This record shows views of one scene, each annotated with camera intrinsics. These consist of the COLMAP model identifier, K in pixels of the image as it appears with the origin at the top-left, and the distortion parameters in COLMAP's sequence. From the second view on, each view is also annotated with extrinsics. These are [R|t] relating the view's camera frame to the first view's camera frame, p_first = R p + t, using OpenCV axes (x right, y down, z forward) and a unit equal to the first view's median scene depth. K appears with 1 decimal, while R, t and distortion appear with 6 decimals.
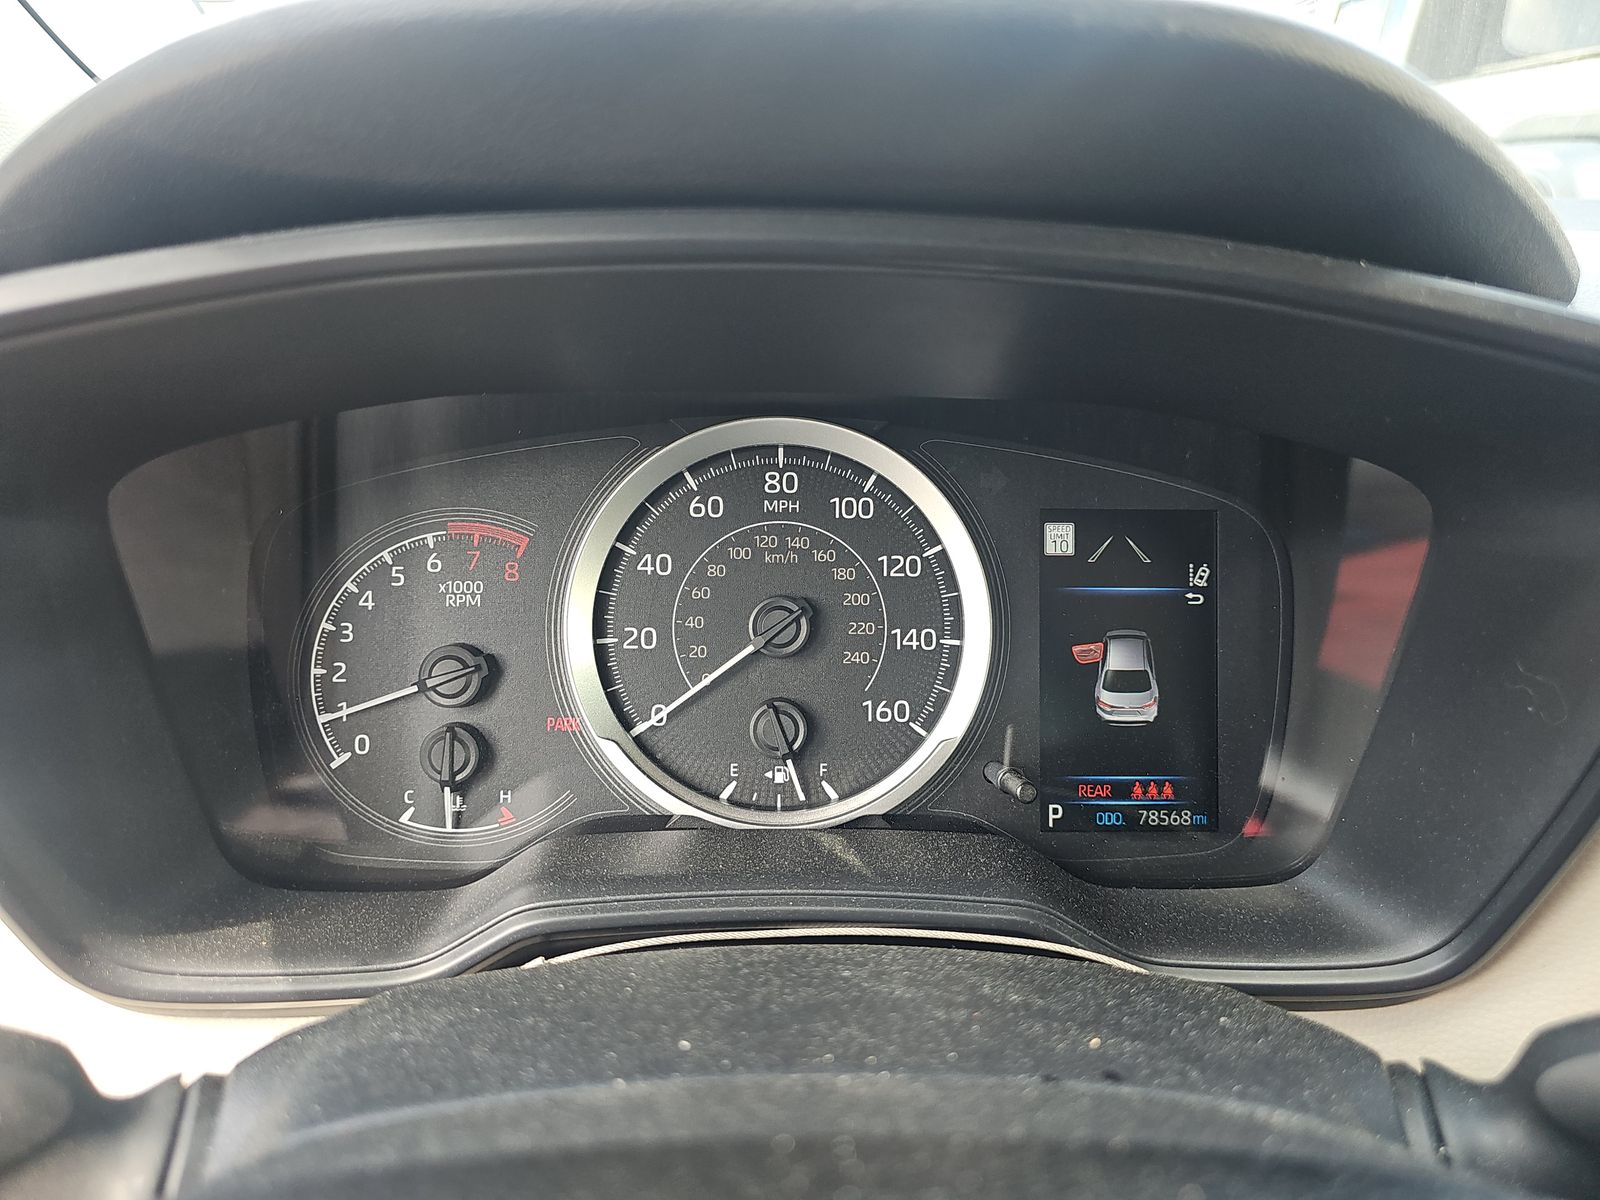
lens RADIAL K [[1054.9, 0, 805.5], [0, 1054.9, 591.2], [0, 0, 1]] dist [0.039018, -0.050459]
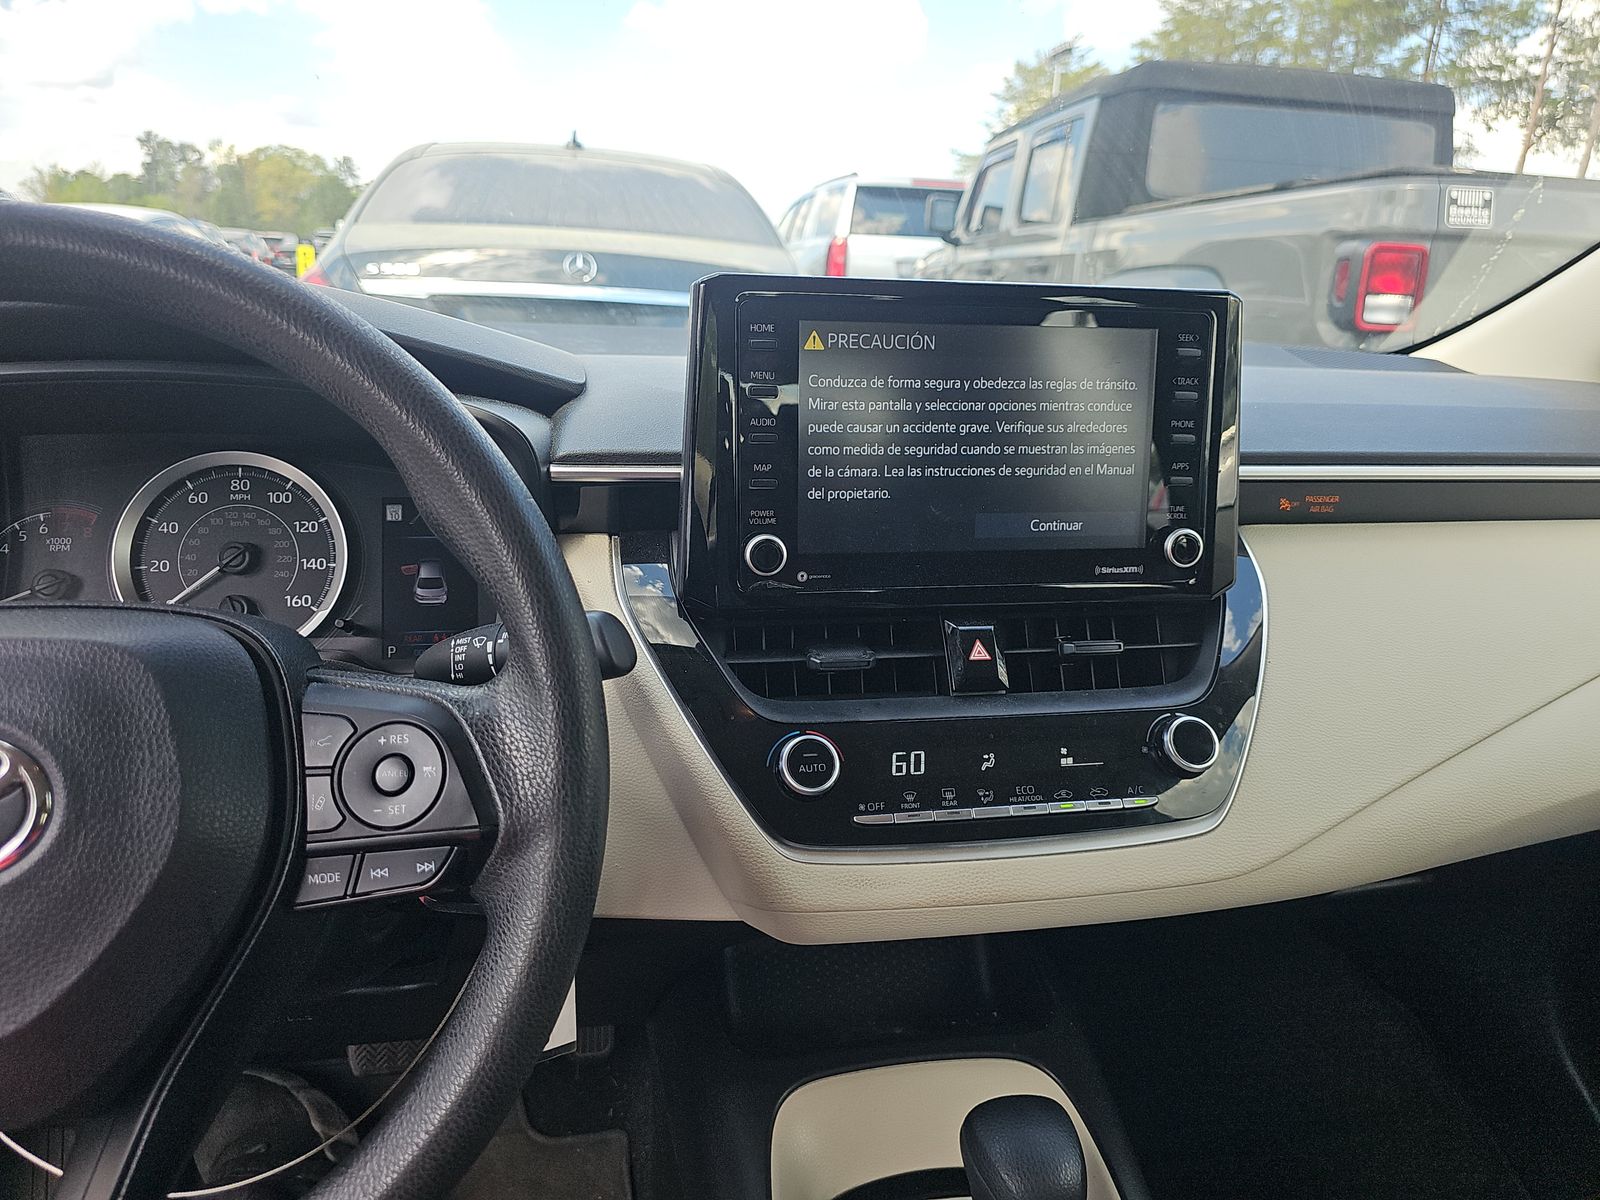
lens RADIAL K [[1054.9, 0, 805.5], [0, 1054.9, 591.2], [0, 0, 1]] dist [0.039018, -0.050459]
pose [[0.988915, -0.026482, 0.146103, 0.716873], [0.038738, 0.995905, -0.081686, 0.292160], [-0.143341, 0.086440, 0.985891, -1.061999]]
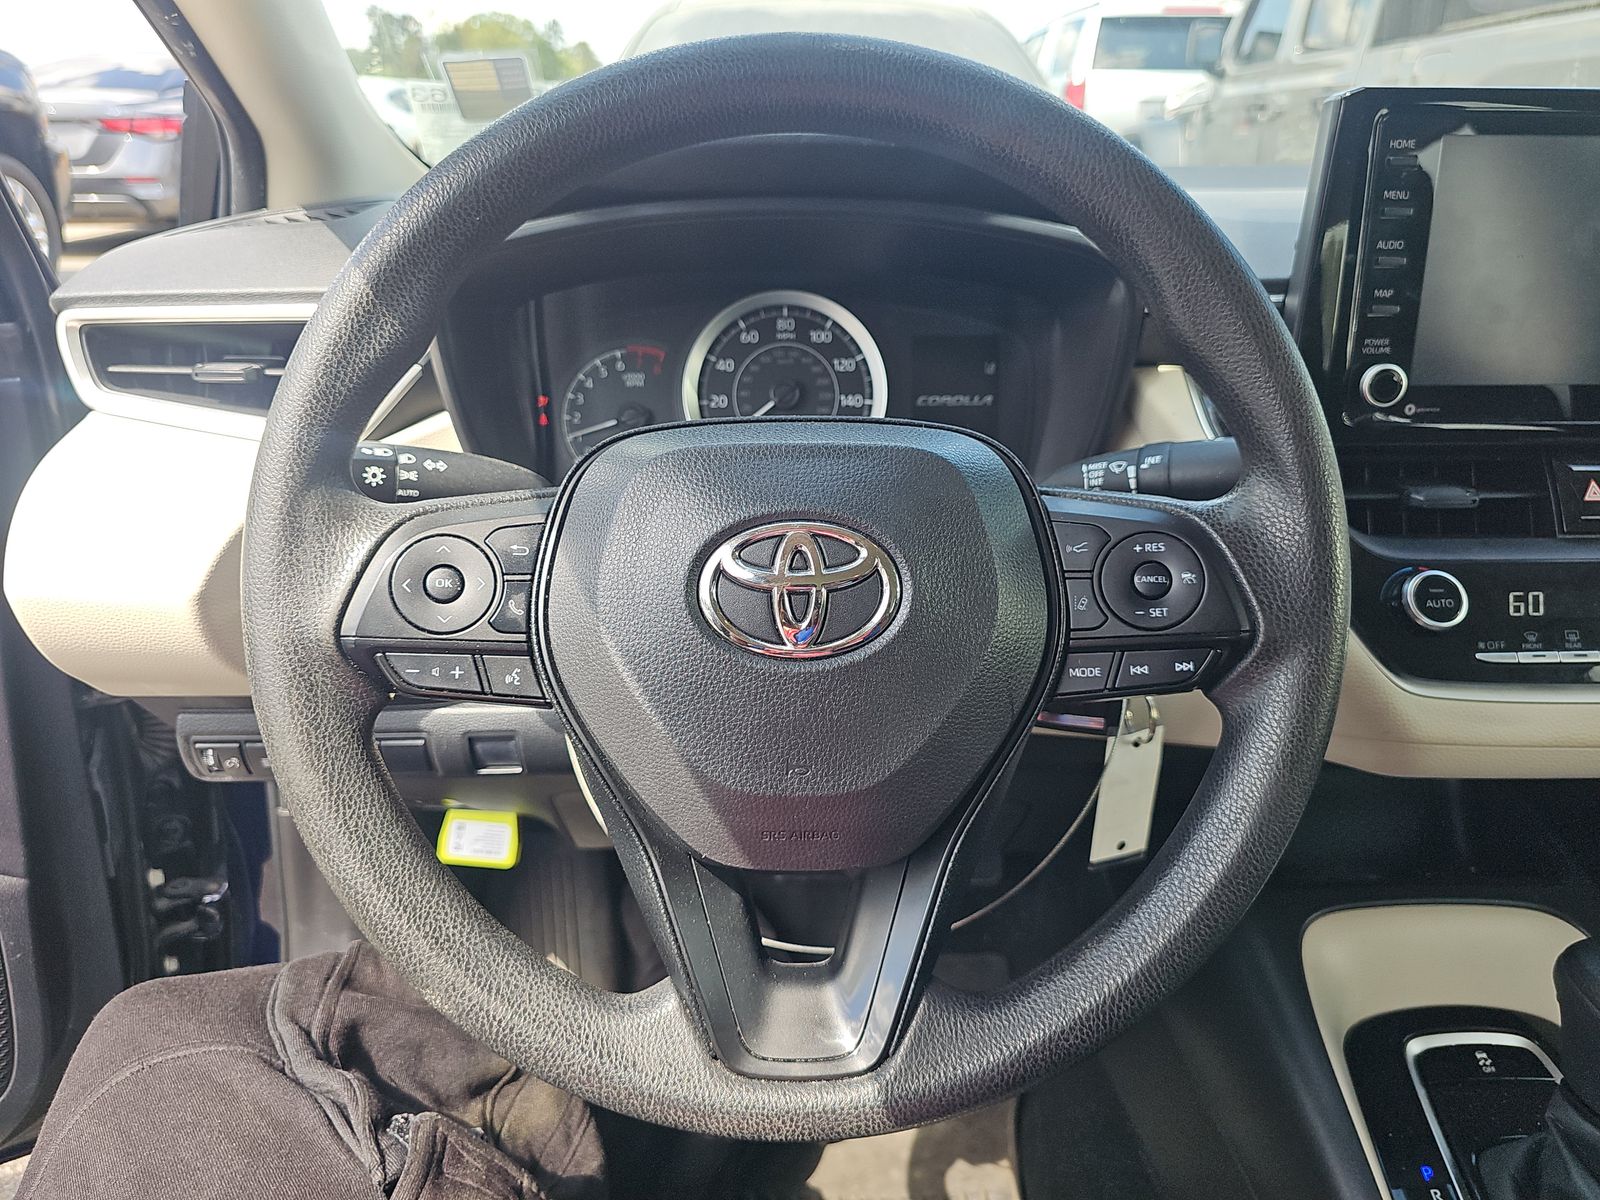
lens RADIAL K [[1054.9, 0, 805.5], [0, 1054.9, 591.2], [0, 0, 1]] dist [0.039018, -0.050459]
pose [[0.999386, -0.007415, -0.034240, 0.082605], [0.008625, 0.999339, 0.035317, 0.344989], [0.033956, -0.035591, 0.998789, -1.078801]]
